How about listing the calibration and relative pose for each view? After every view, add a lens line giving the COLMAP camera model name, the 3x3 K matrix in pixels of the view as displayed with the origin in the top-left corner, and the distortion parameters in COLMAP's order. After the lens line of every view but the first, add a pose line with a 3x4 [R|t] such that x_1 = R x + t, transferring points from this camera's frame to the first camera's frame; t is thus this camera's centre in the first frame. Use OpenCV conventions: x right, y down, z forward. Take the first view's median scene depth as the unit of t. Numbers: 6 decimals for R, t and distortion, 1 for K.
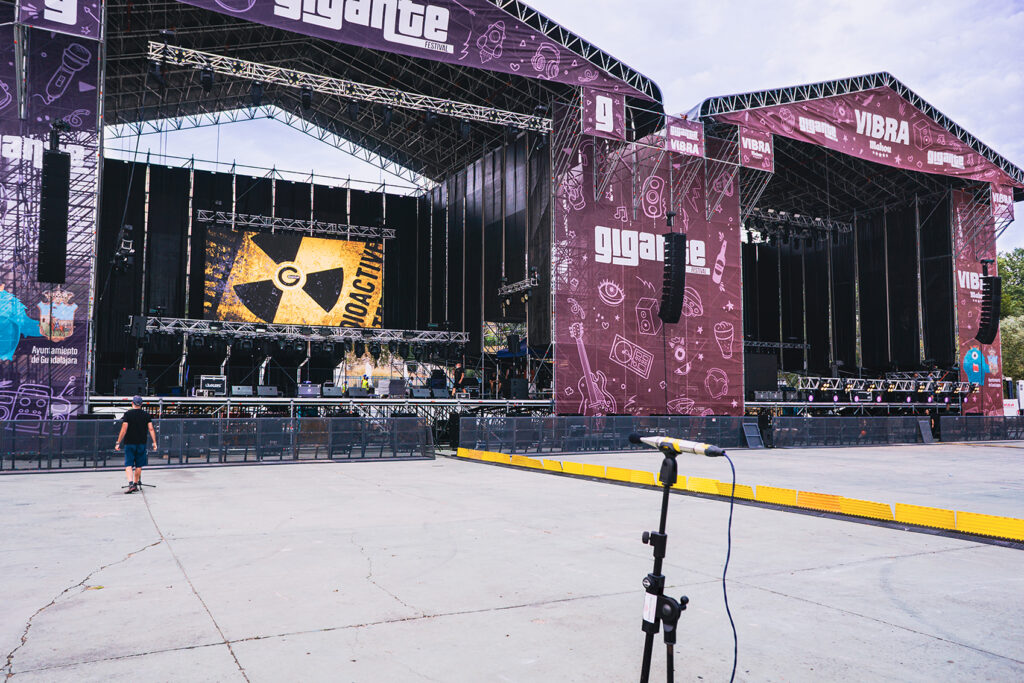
lens RADIAL K [[733.3, 0, 486.4], [0, 733.3, 332.8], [0, 0, 1]] dist [-0.028758, 0.031151]
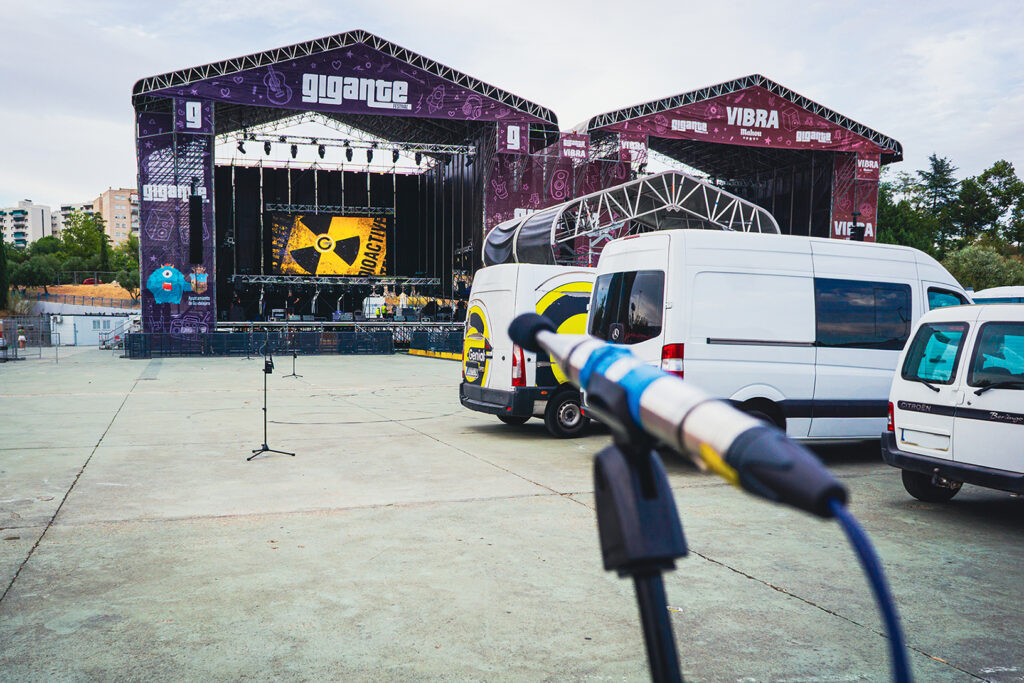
lens RADIAL K [[834.3, 0, 451.5], [0, 834.3, 360.6], [0, 0, 1]] dist [-0.040723, 0.005687]
pose [[0.985844, 0.003956, -0.167617, 0.294946], [0.018867, 0.990754, 0.134355, -0.064172], [0.166598, -0.135615, 0.976654, -0.716801]]
